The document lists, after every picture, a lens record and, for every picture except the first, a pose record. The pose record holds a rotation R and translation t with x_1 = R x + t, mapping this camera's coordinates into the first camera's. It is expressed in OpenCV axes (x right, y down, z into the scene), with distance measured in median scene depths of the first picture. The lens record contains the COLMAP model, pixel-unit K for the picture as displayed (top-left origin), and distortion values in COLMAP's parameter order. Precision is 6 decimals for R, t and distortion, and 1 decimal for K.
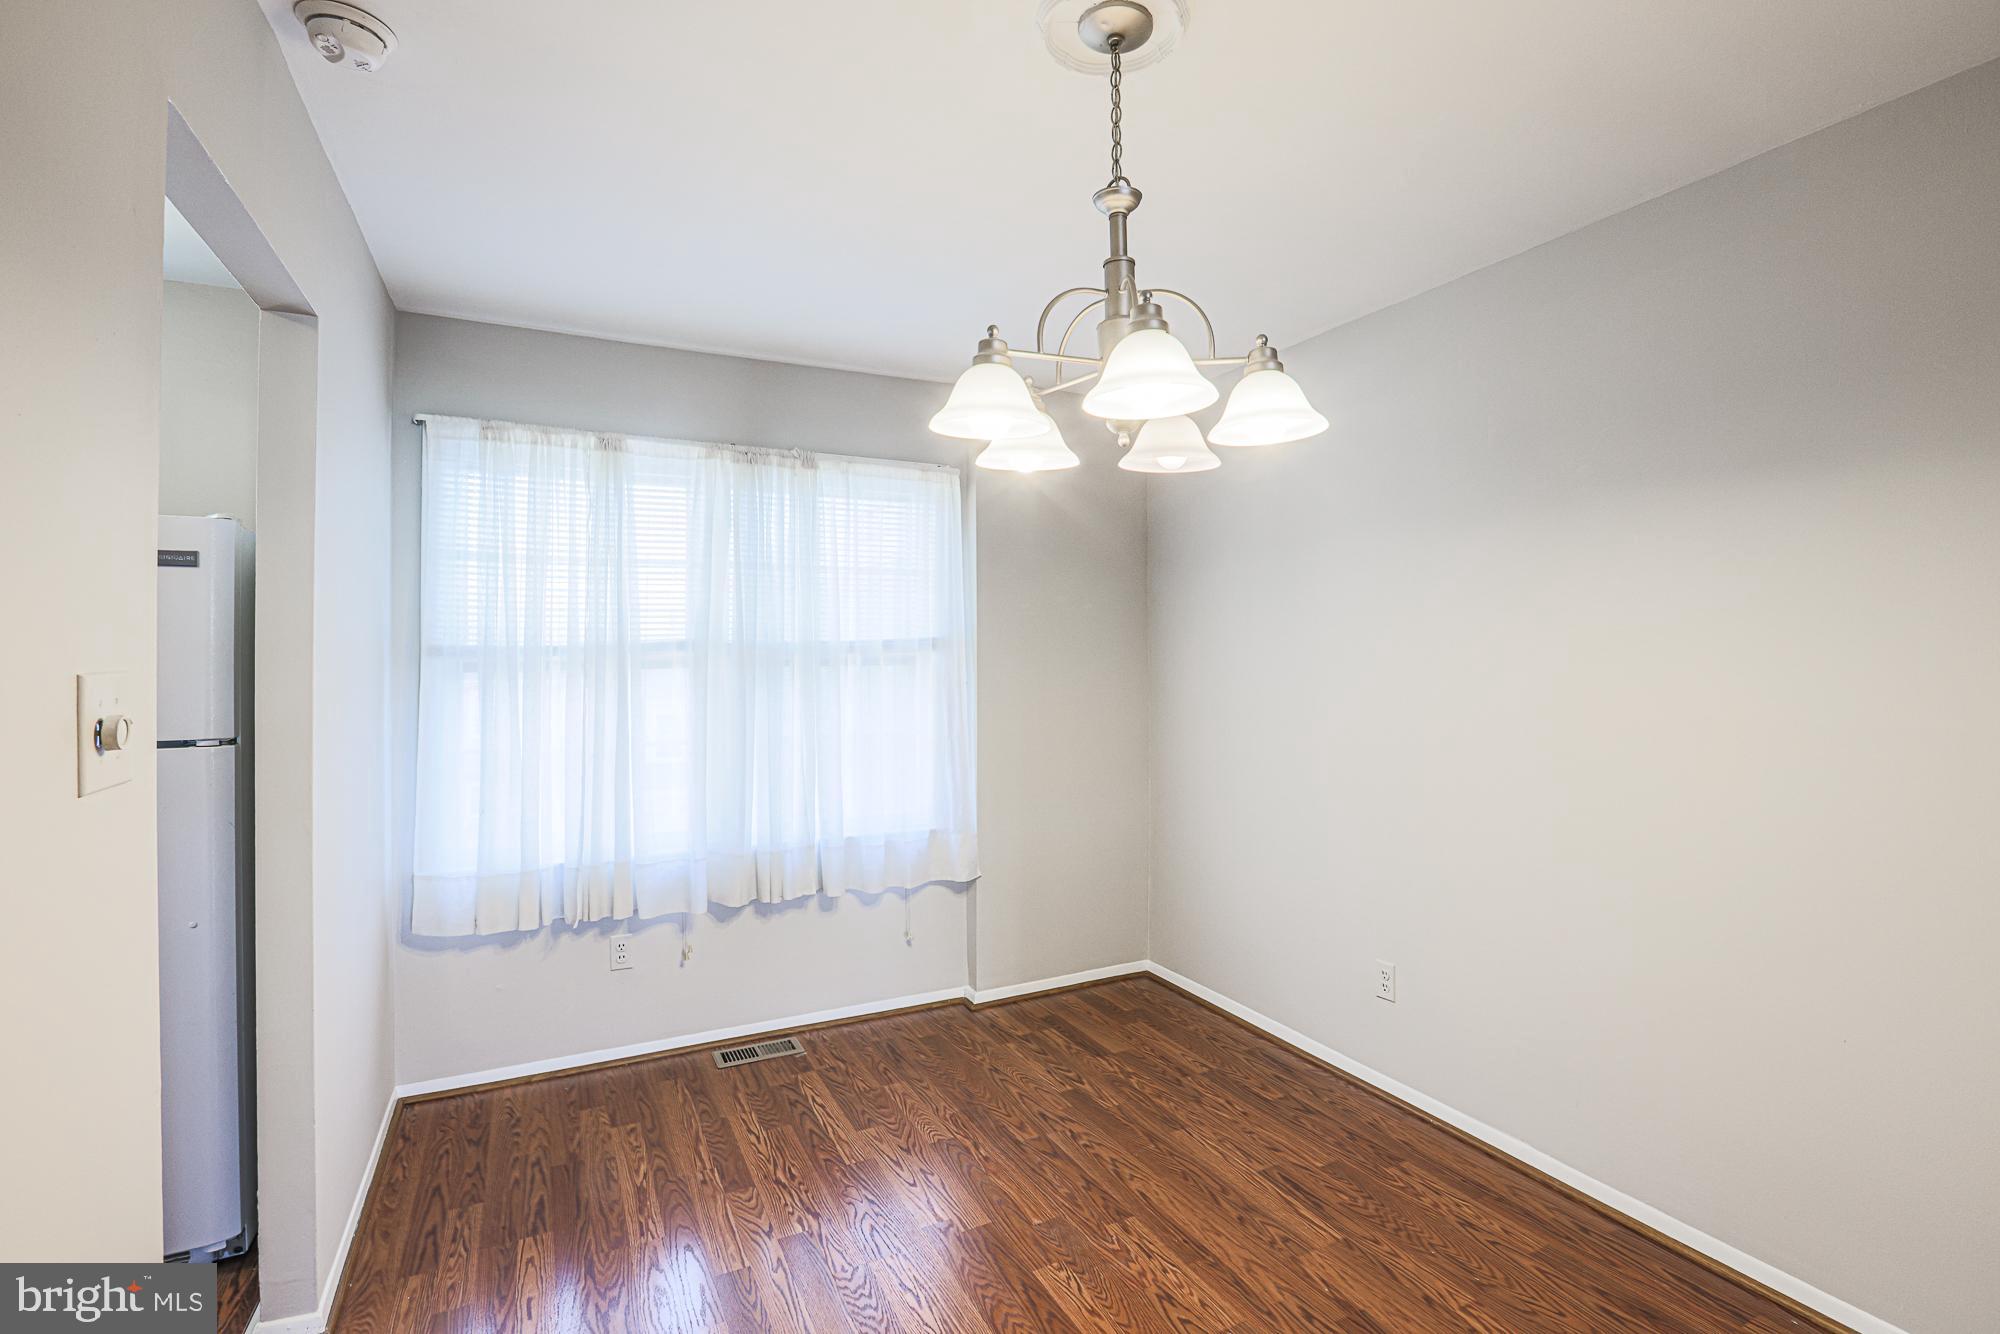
lens RADIAL K [[915.8, 0, 1032.4], [0, 915.8, 647.0], [0, 0, 1]] dist [-0.060333, 0.023455]
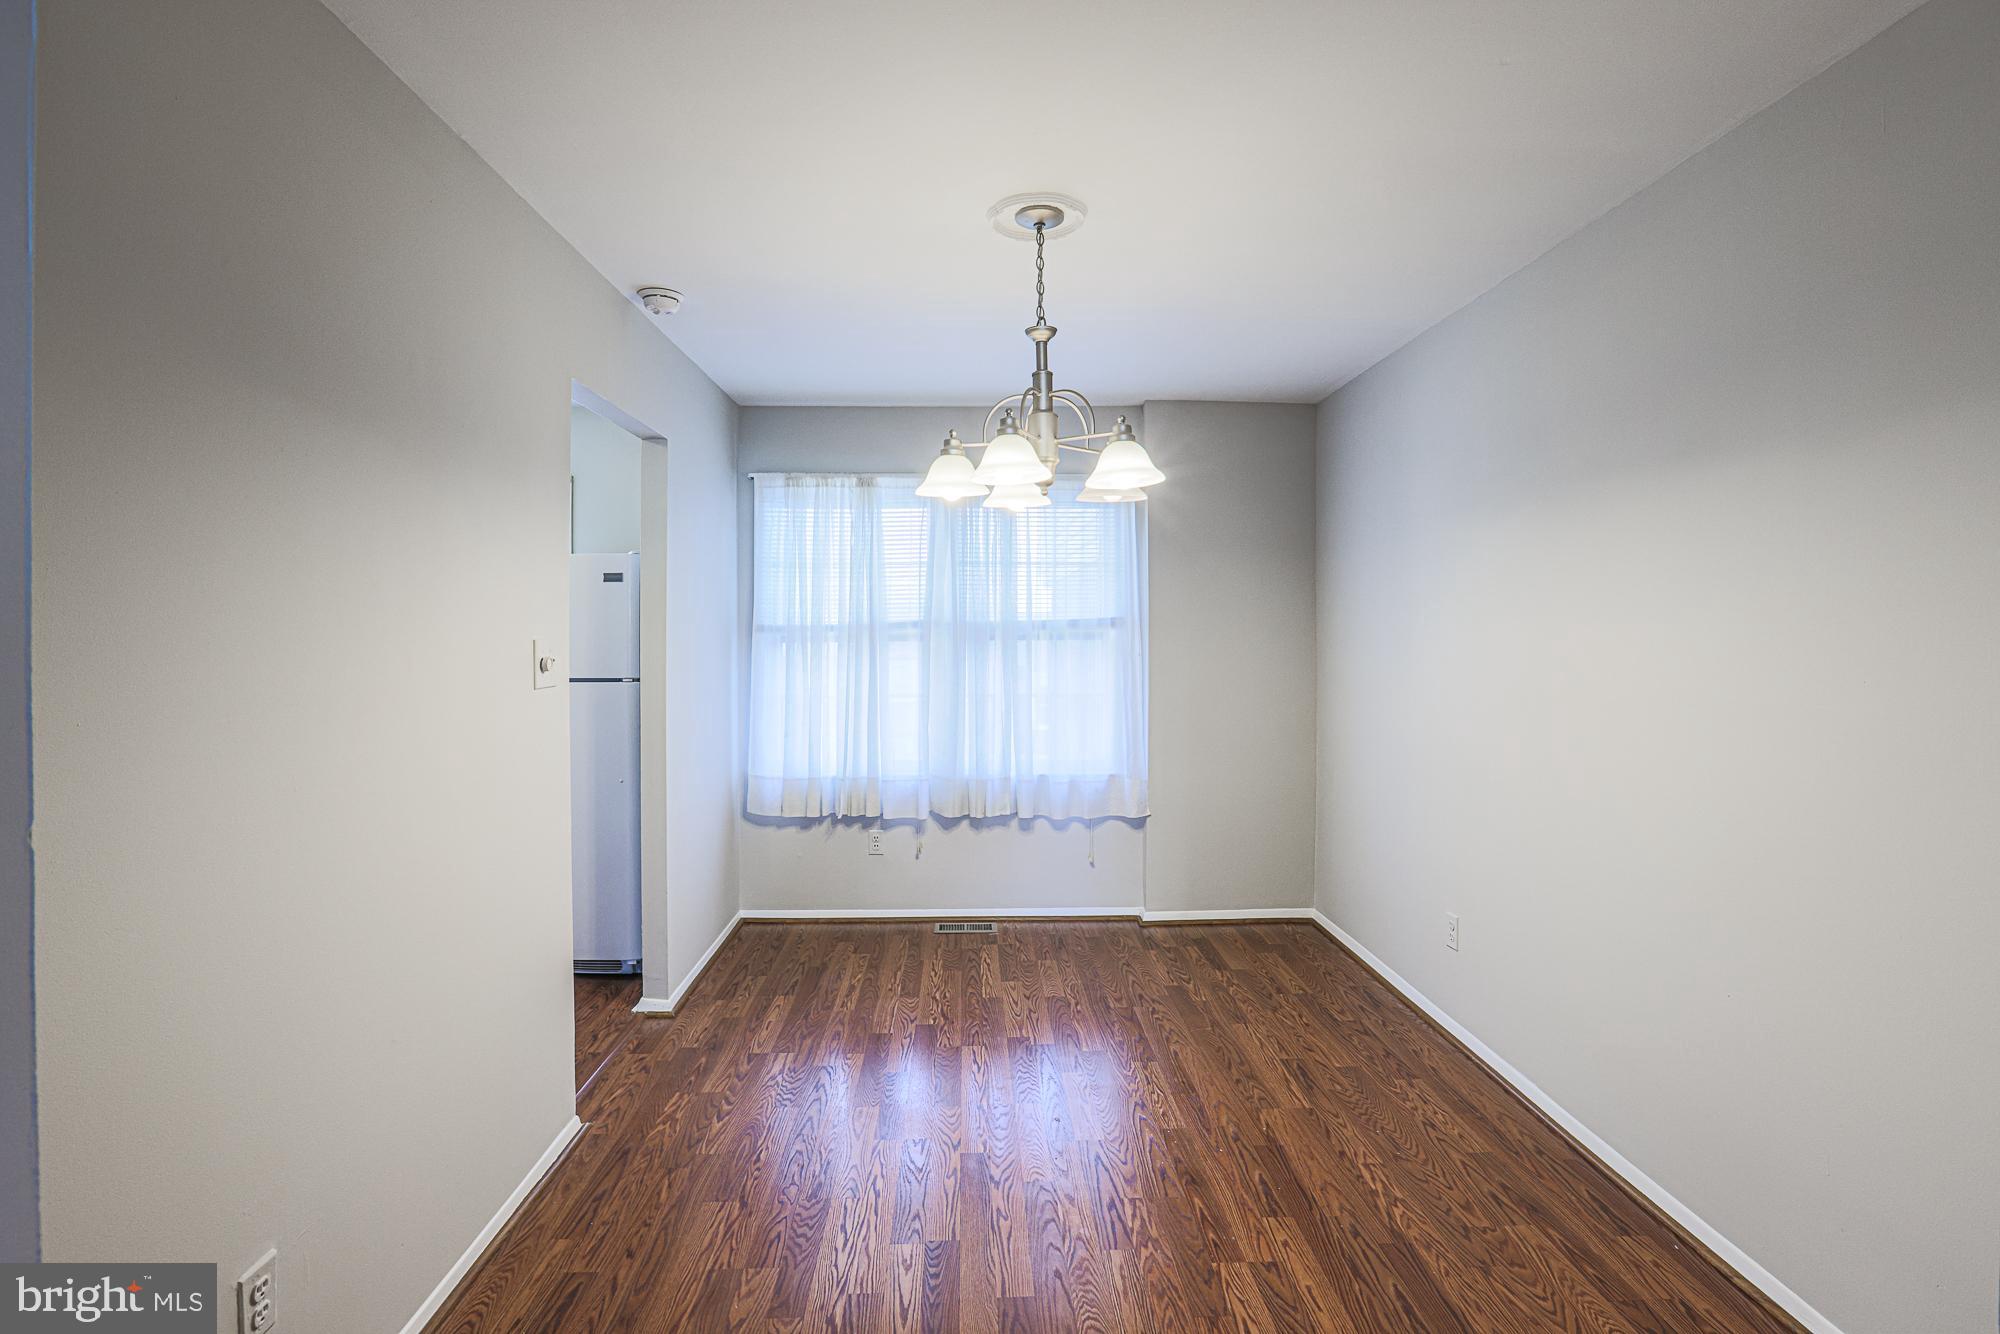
lens RADIAL K [[933.7, 0, 996.1], [0, 933.7, 635.0], [0, 0, 1]] dist [-0.066172, 0.026629]
pose [[0.895586, 0.004401, -0.444867, 0.374847], [0.001868, 0.999905, 0.013654, -0.004583], [0.444885, -0.013060, 0.895493, -0.224949]]
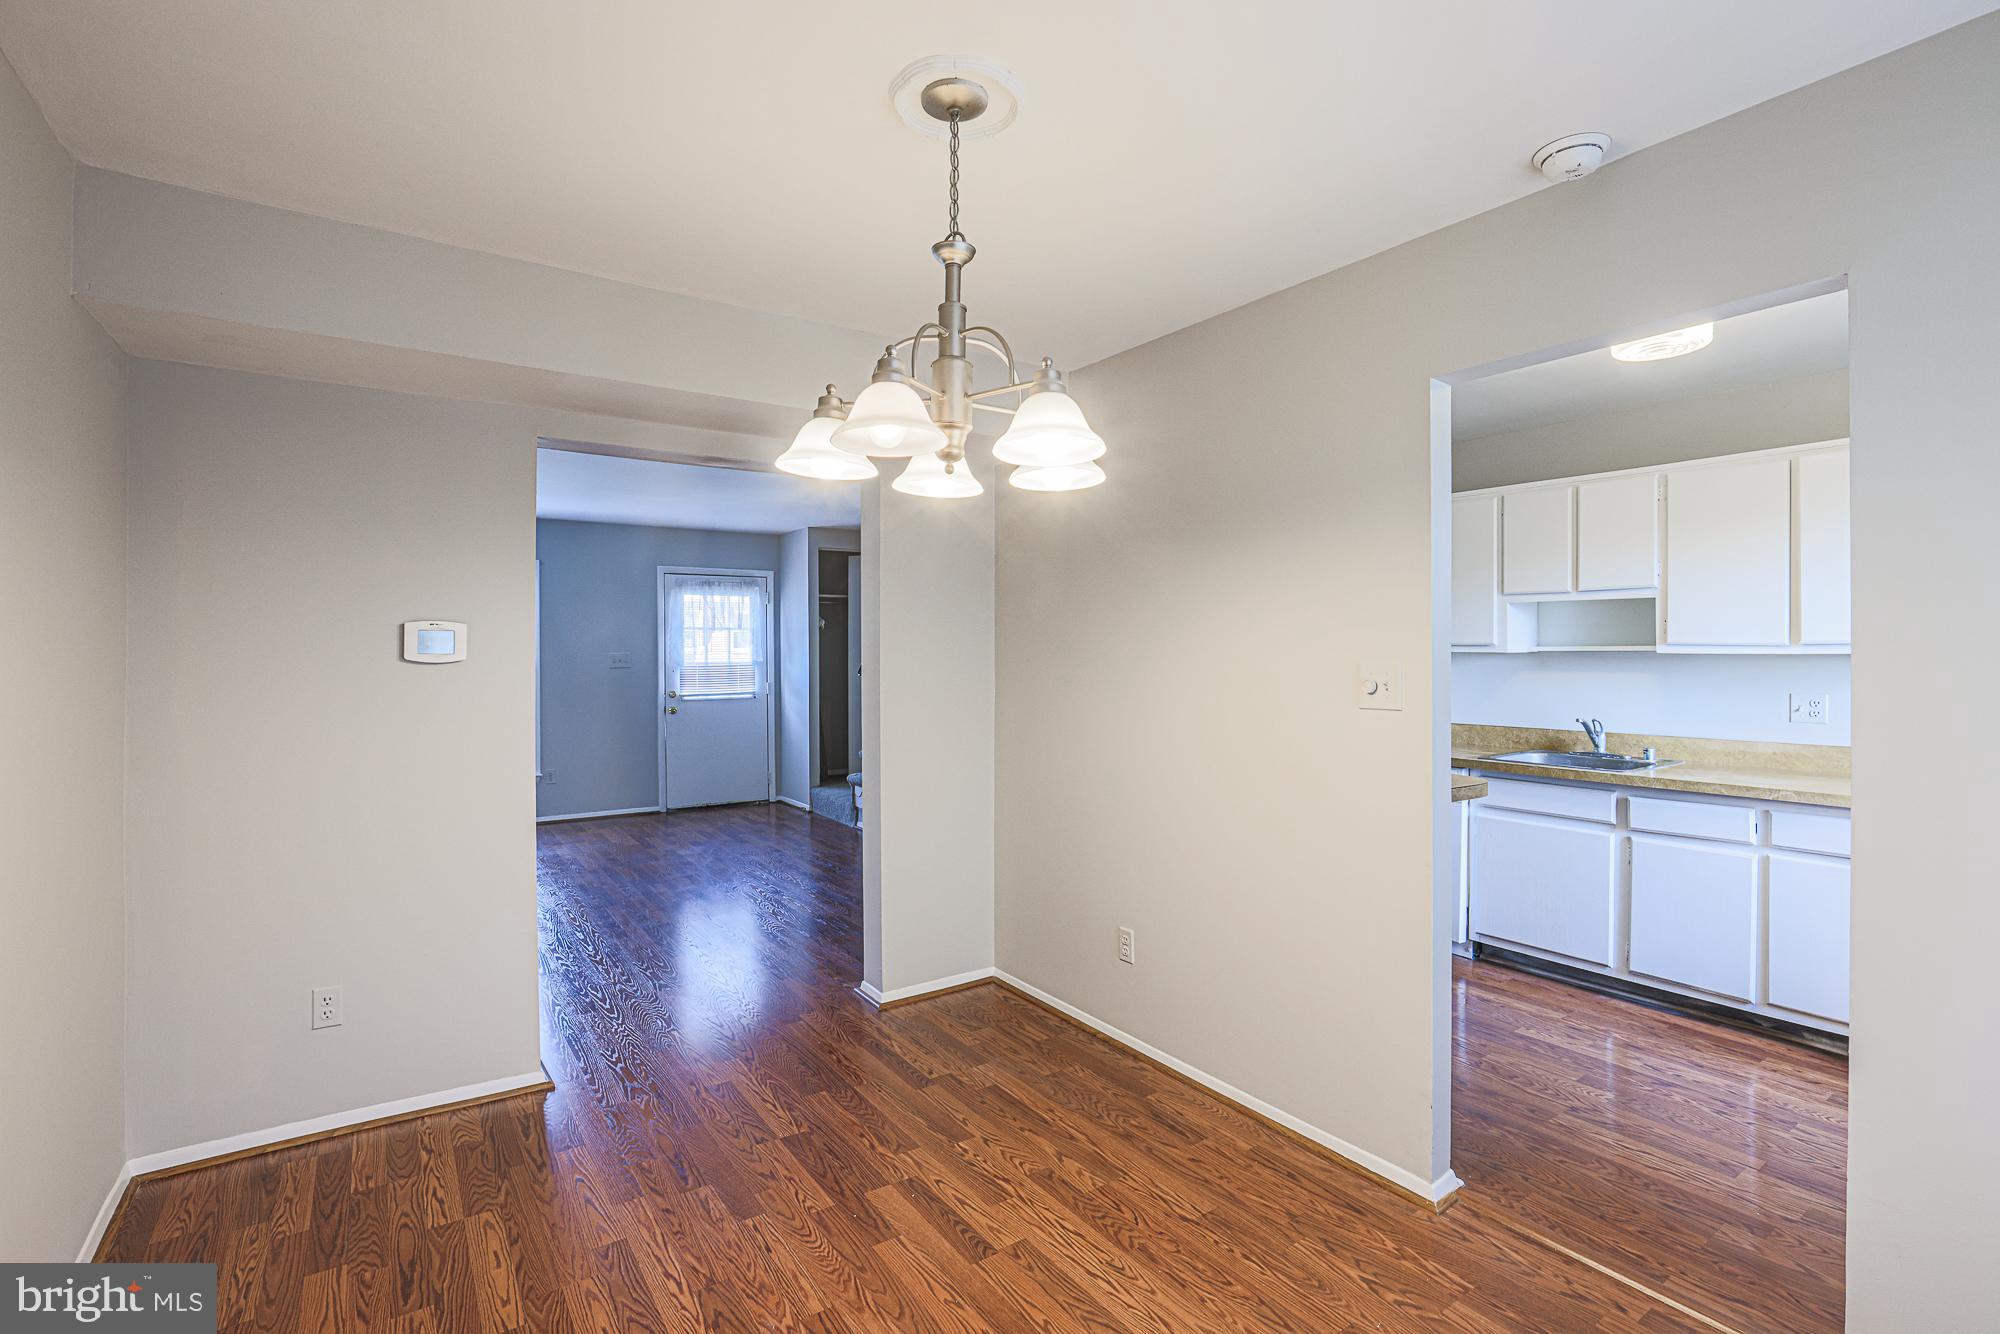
lens RADIAL K [[937.3, 0, 1031.1], [0, 937.3, 646.1], [0, 0, 1]] dist [-0.064728, 0.023872]
pose [[-0.991408, 0.006825, -0.130629, 0.079082], [0.008620, 0.999876, -0.013181, 0.004476], [0.130523, -0.014194, -0.991344, 1.114151]]
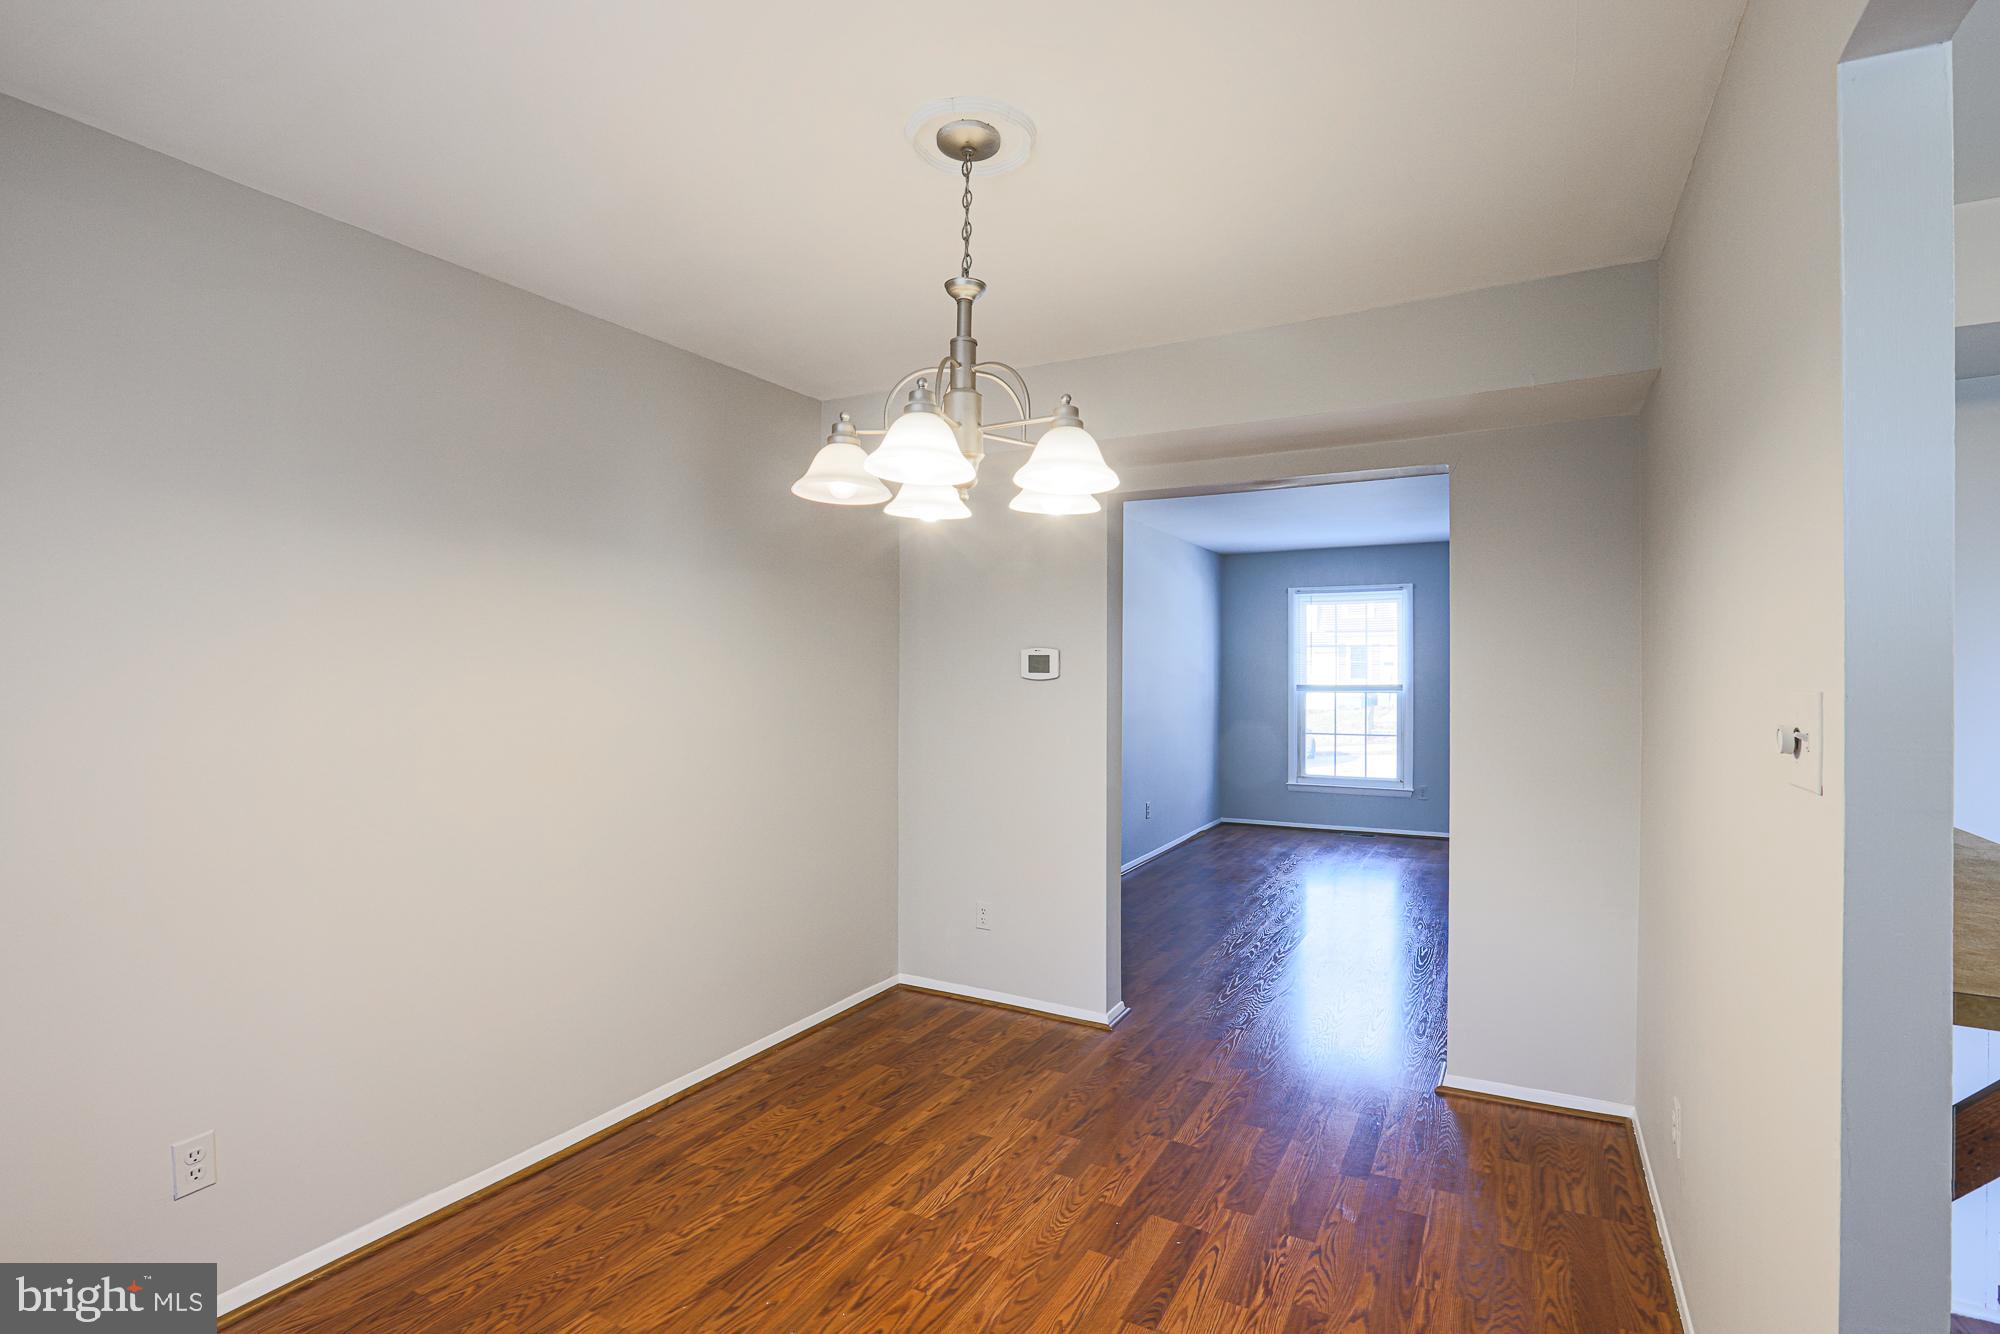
lens RADIAL K [[926.9, 0, 1002.3], [0, 926.9, 674.2], [0, 0, 1]] dist [-0.058859, 0.022606]
pose [[-0.538756, 0.005201, 0.842446, -0.482875], [-0.003253, 0.999961, -0.008254, 0.007509], [-0.842455, -0.007188, -0.538718, 0.829816]]
